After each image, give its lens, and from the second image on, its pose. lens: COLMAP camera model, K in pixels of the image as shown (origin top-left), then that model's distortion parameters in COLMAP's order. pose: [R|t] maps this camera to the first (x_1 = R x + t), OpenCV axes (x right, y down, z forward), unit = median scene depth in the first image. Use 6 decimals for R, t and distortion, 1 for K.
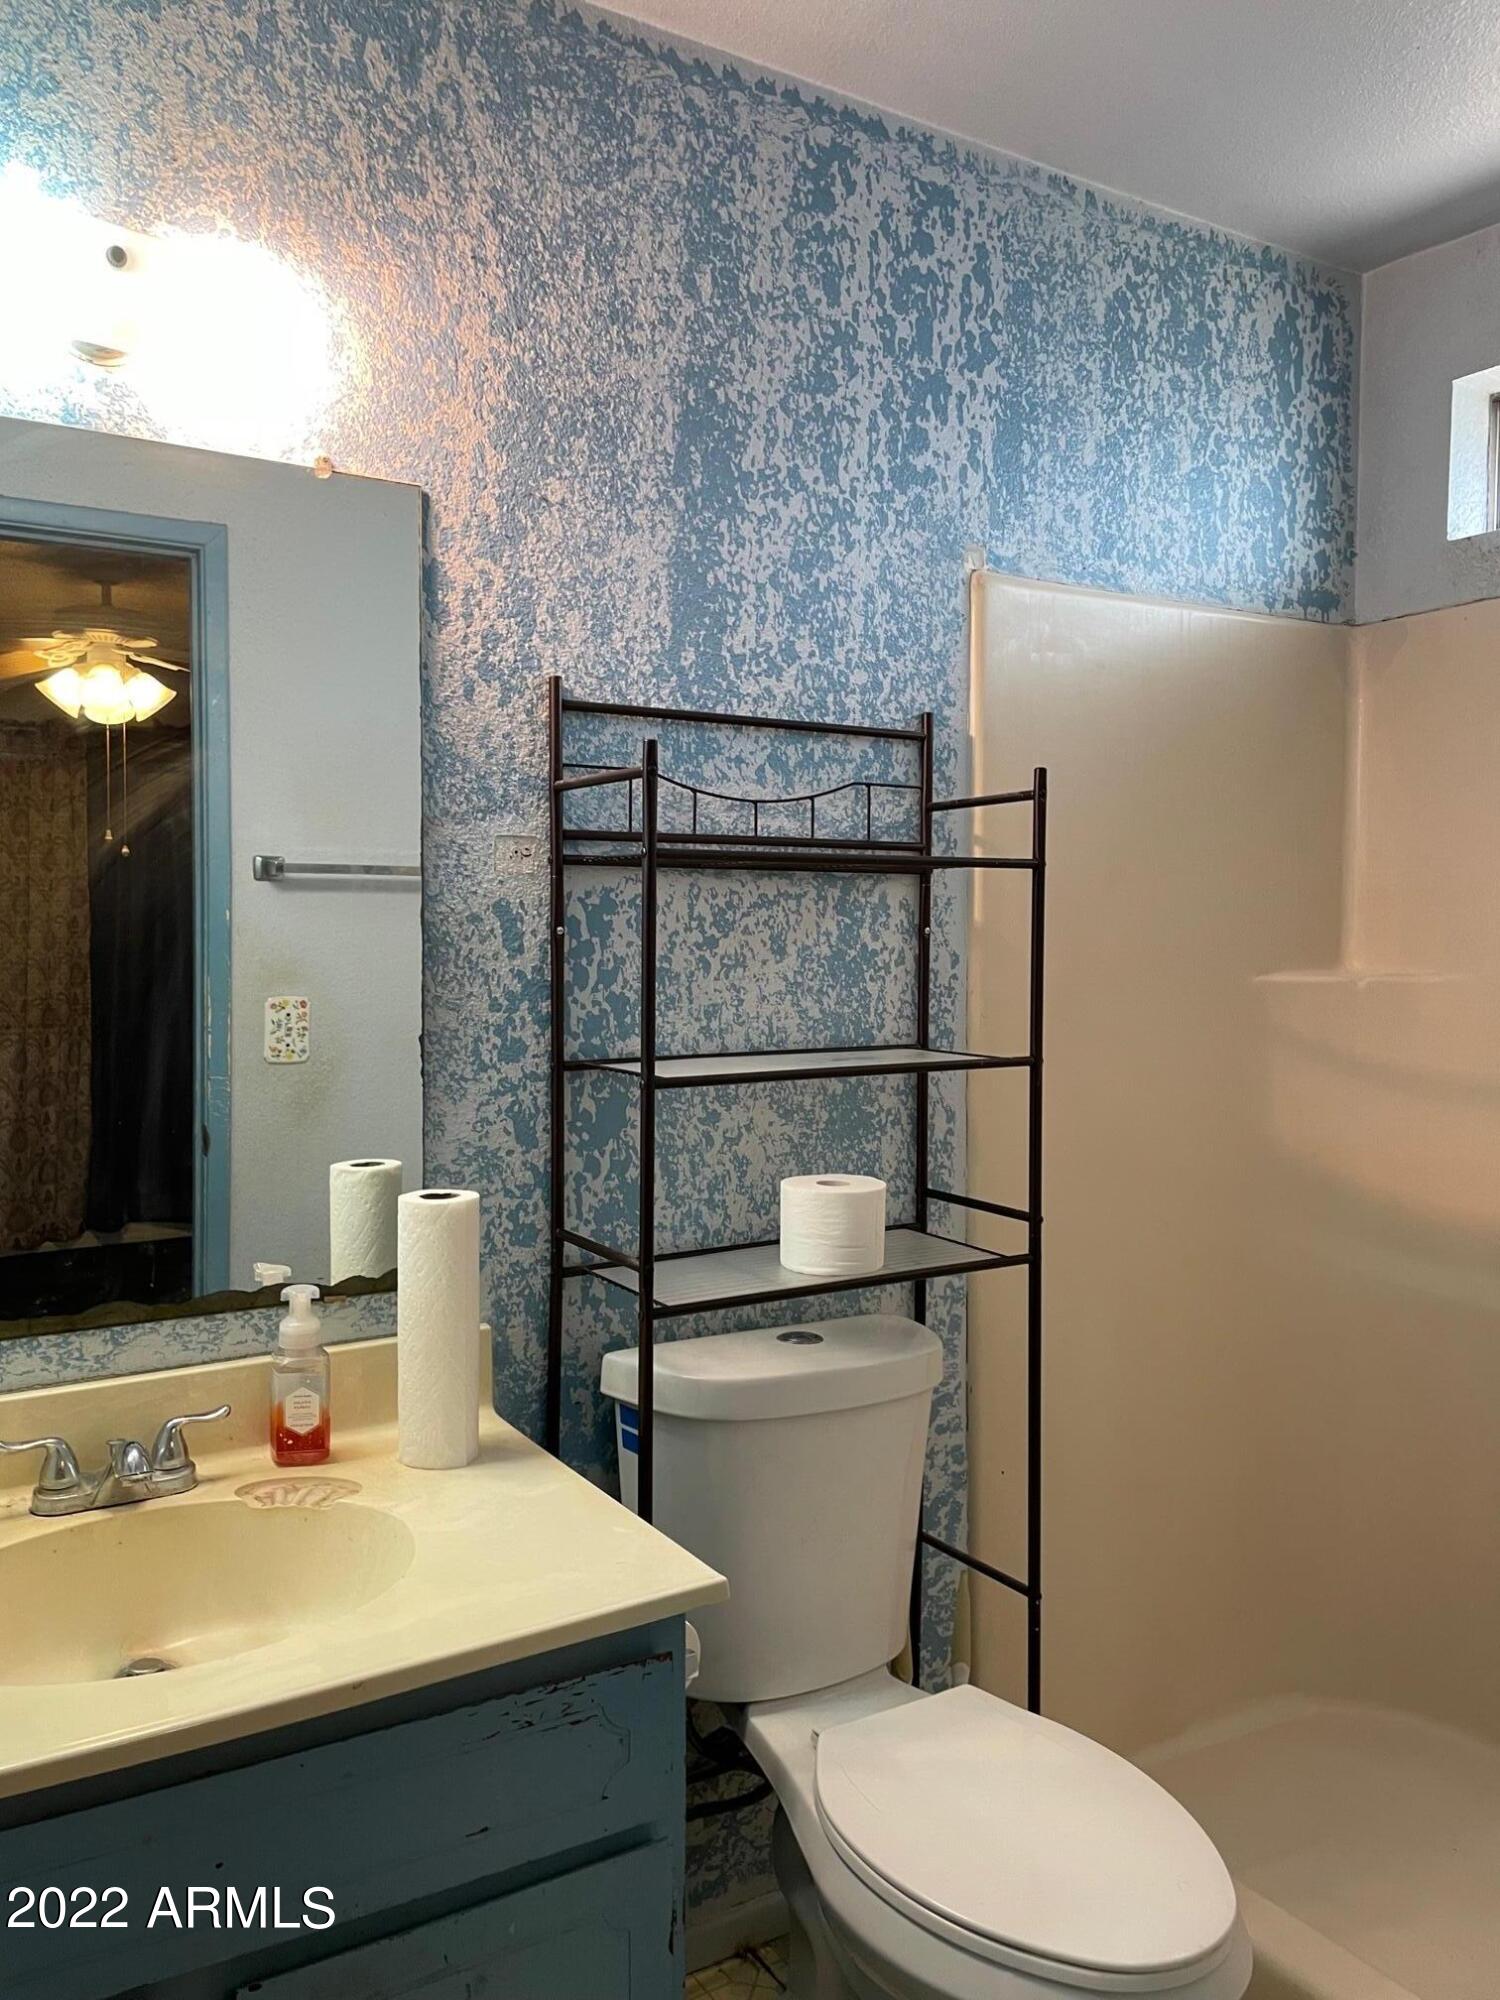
lens RADIAL K [[1521.2, 0, 710.0], [0, 1521.2, 993.4], [0, 0, 1]] dist [0.087942, -0.124182]
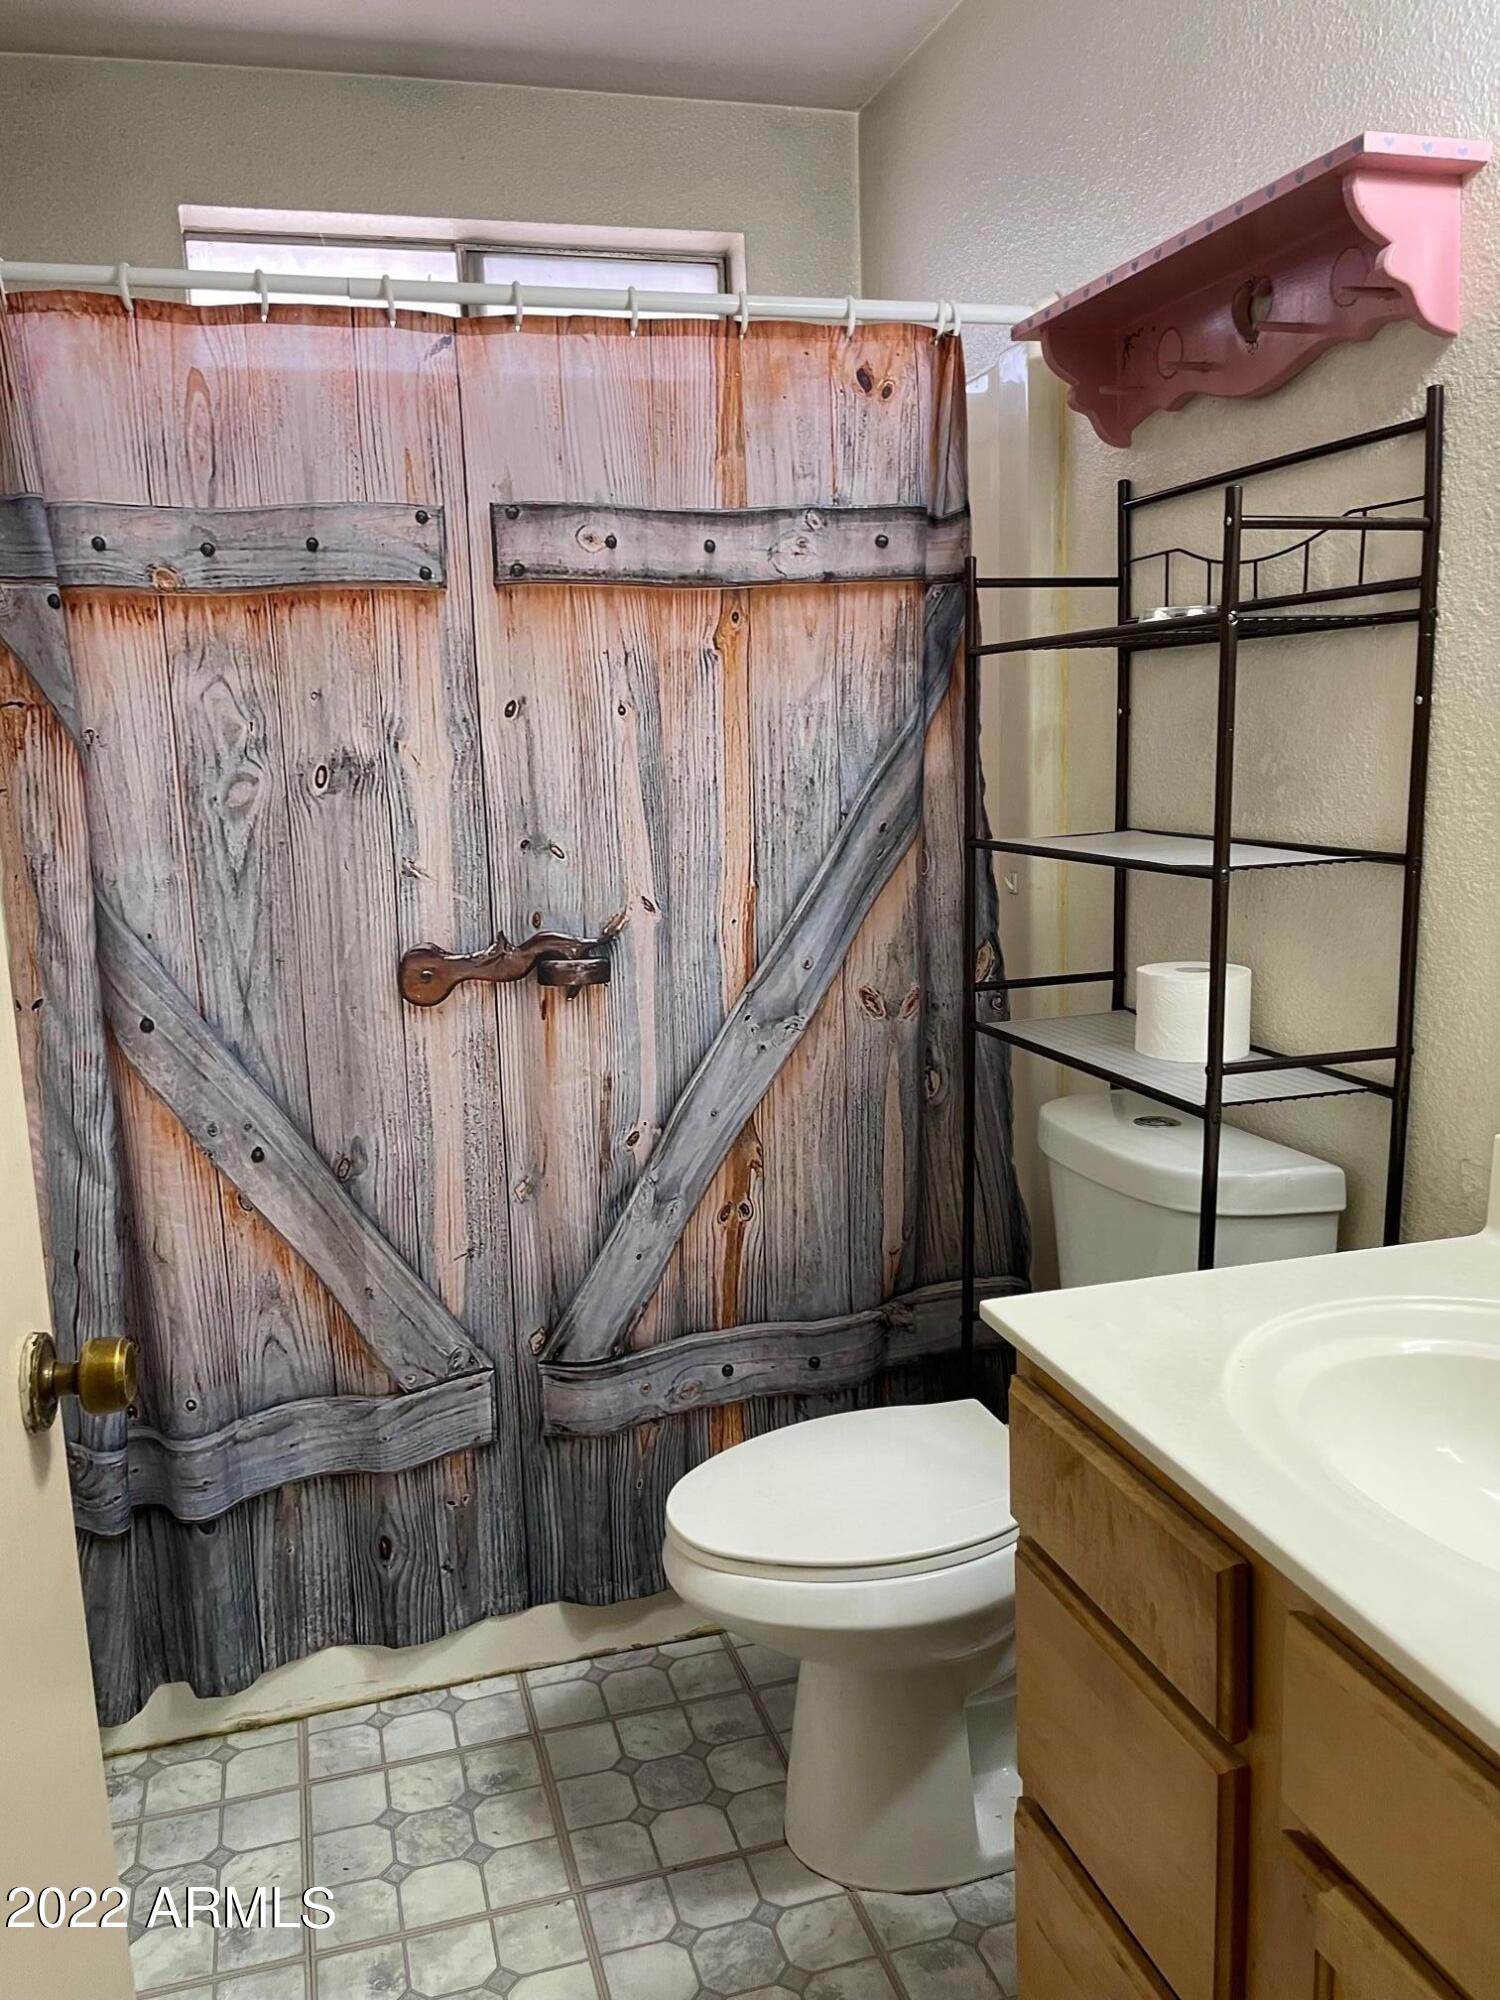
lens RADIAL K [[1521.2, 0, 710.0], [0, 1521.2, 993.4], [0, 0, 1]] dist [0.087942, -0.124182]
pose [[-0.268963, 0.180421, -0.946101, 1.047105], [-0.000801, 0.982256, 0.187543, -0.045893], [0.963150, 0.051200, -0.264046, 0.957776]]
